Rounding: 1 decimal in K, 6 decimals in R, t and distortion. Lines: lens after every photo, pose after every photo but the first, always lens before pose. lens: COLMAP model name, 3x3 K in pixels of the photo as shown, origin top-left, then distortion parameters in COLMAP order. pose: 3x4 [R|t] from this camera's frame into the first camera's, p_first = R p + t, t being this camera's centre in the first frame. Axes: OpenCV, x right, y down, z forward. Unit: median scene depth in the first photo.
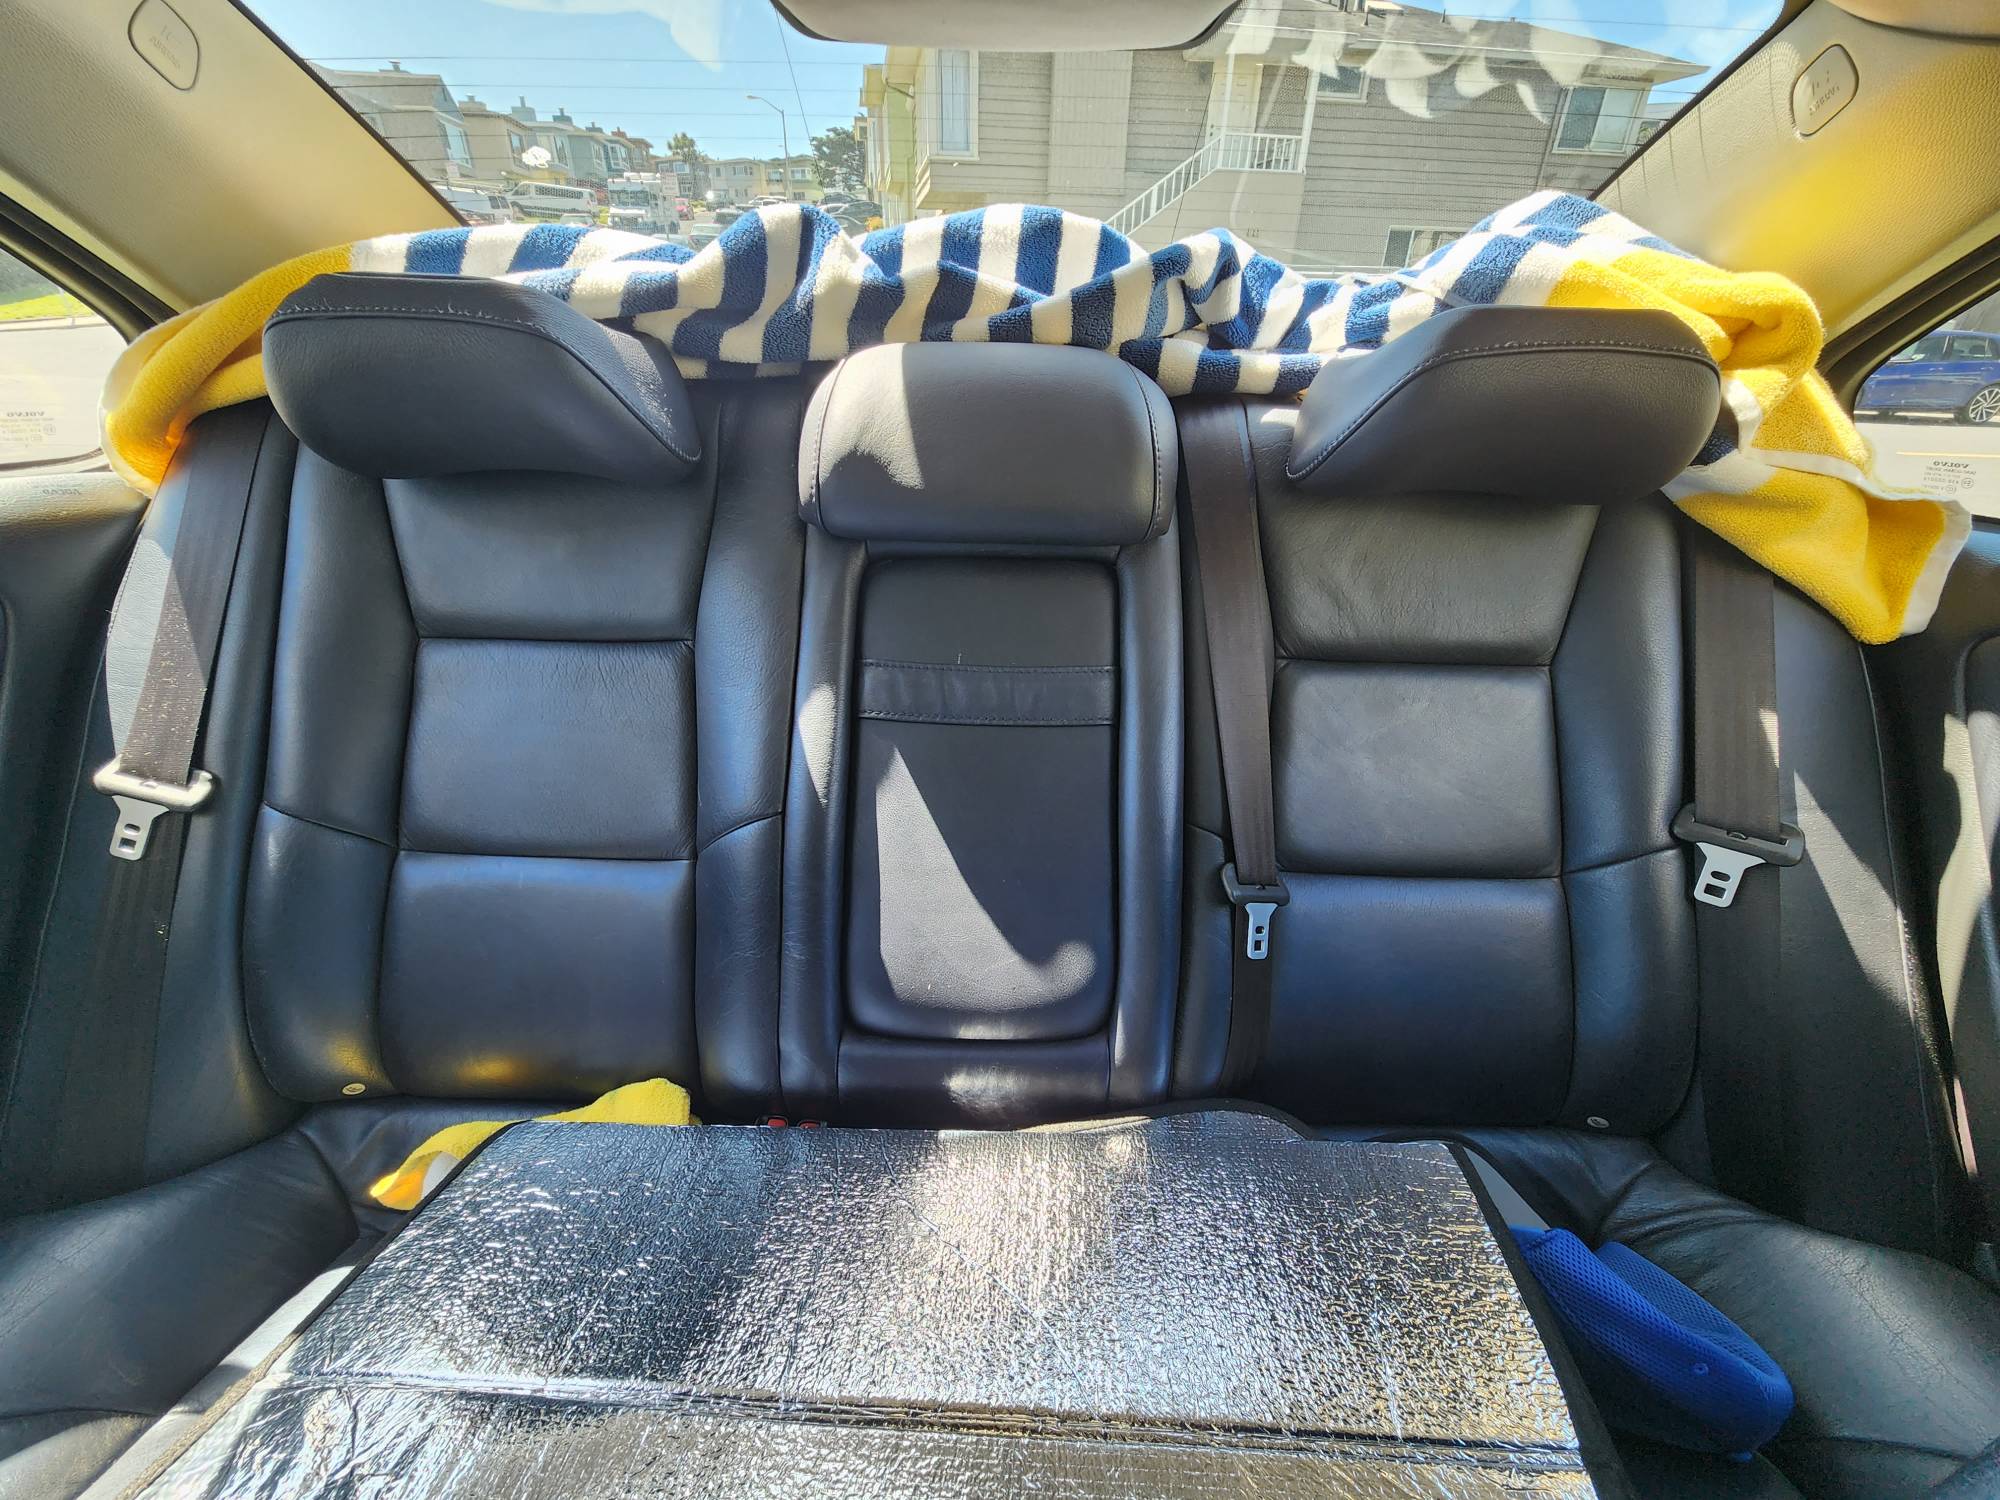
lens RADIAL K [[810.0, 0, 998.3], [0, 810.0, 755.9], [0, 0, 1]] dist [0.011430, -0.001751]
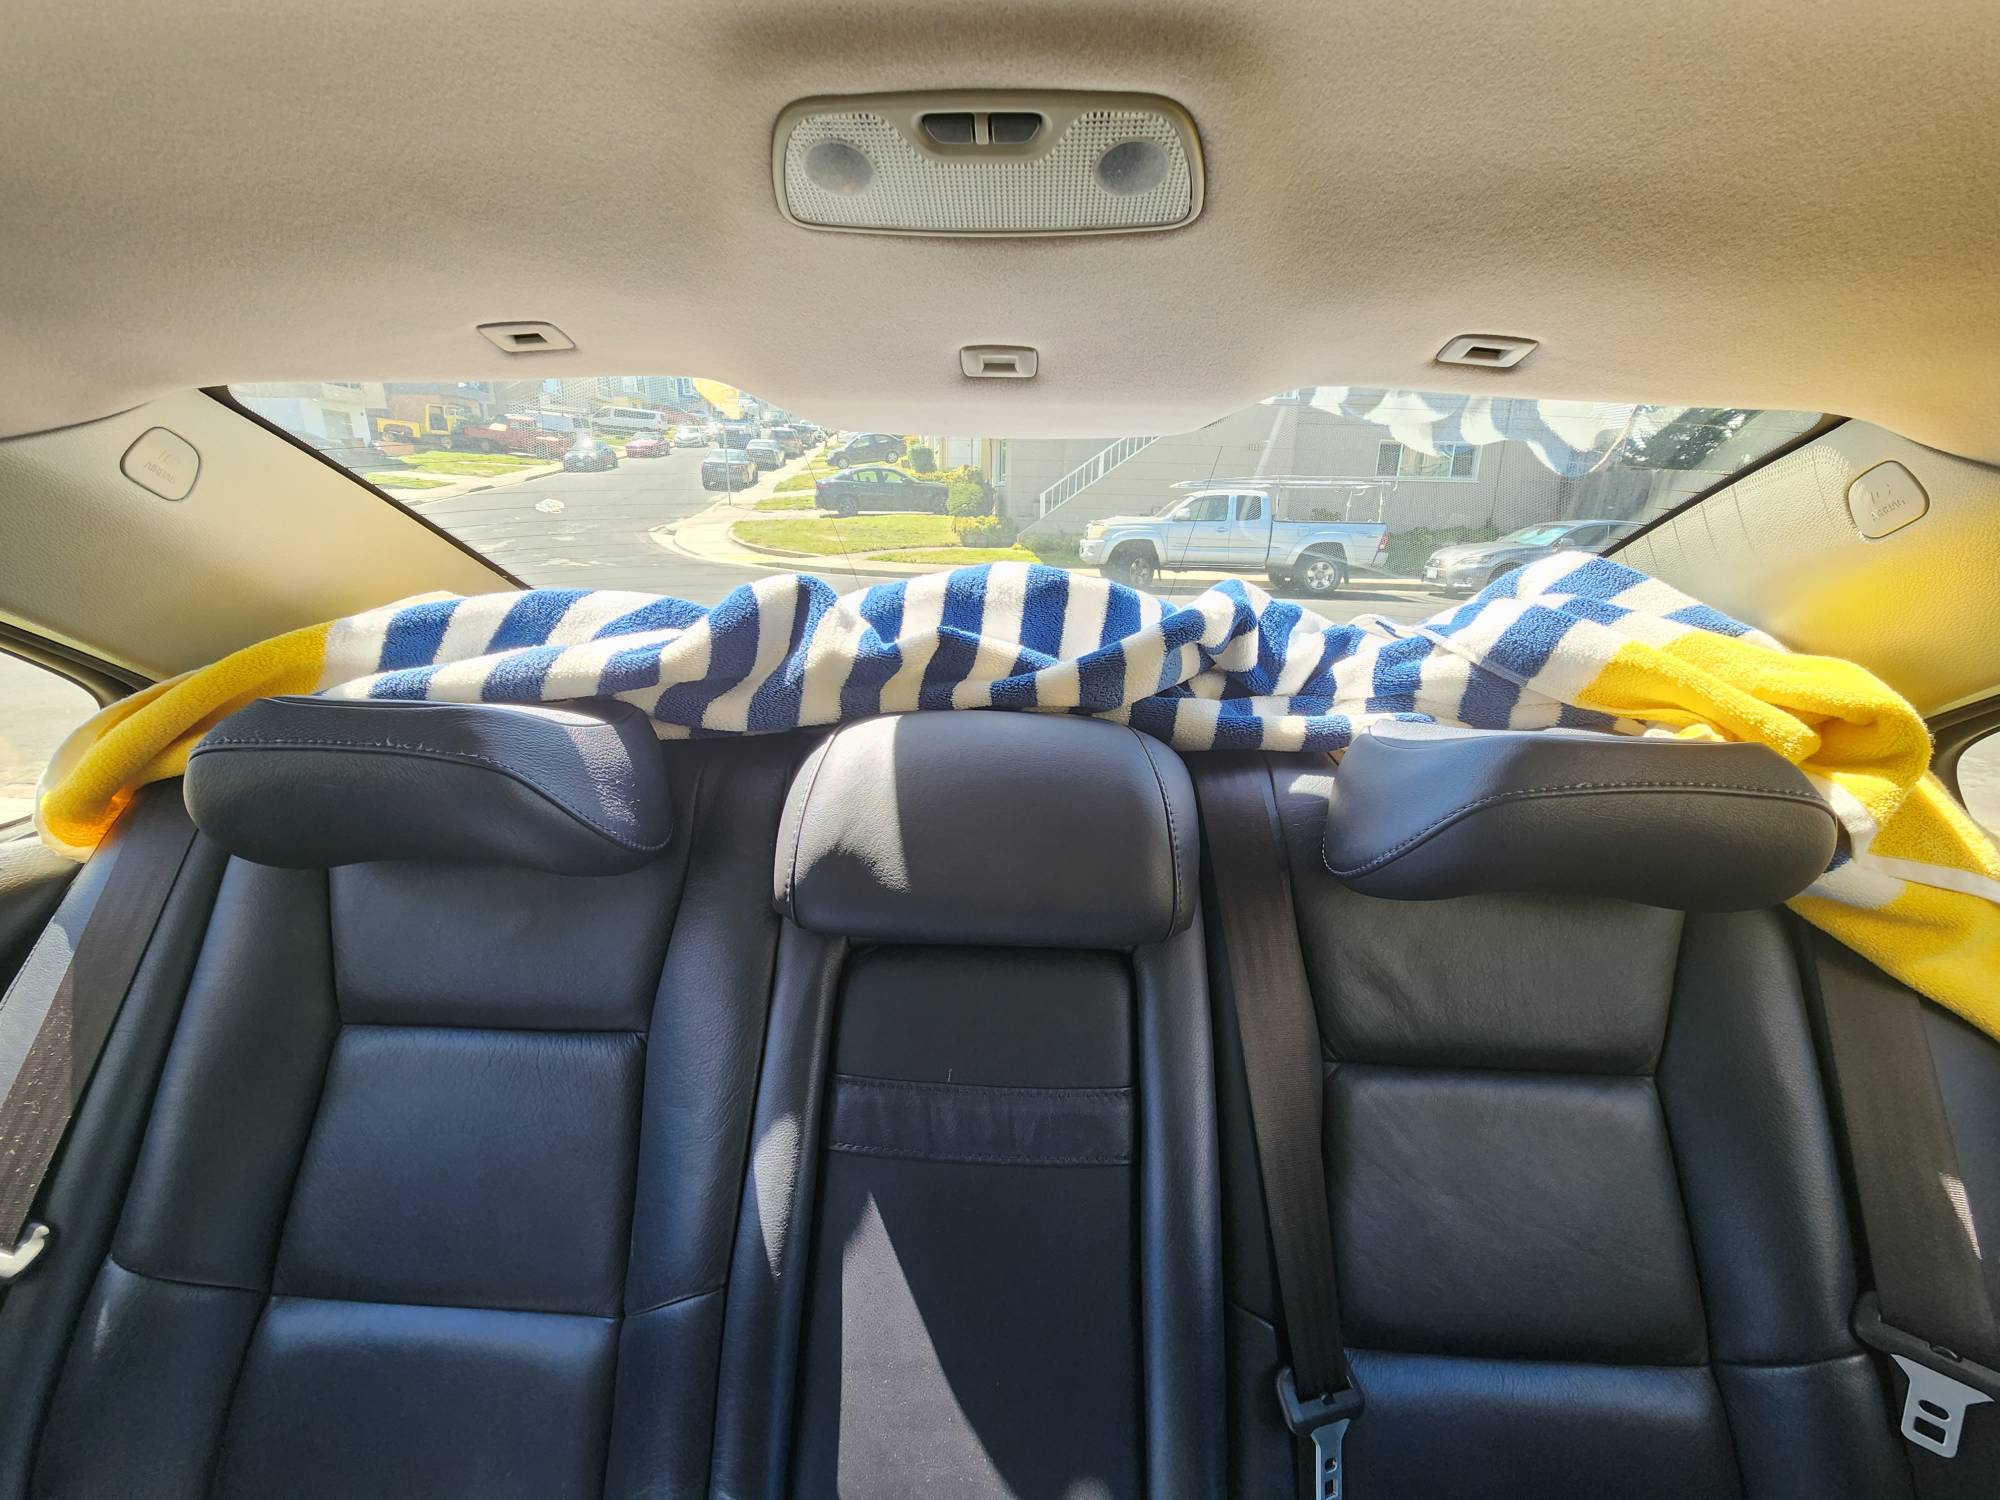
lens RADIAL K [[810.0, 0, 998.7], [0, 810.0, 765.4], [0, 0, 1]] dist [0.011430, -0.001751]
pose [[0.999617, 0.007546, -0.026638, 0.023786], [-0.012549, 0.981117, -0.193010, -0.274910], [0.024679, 0.193270, 0.980835, 0.103061]]
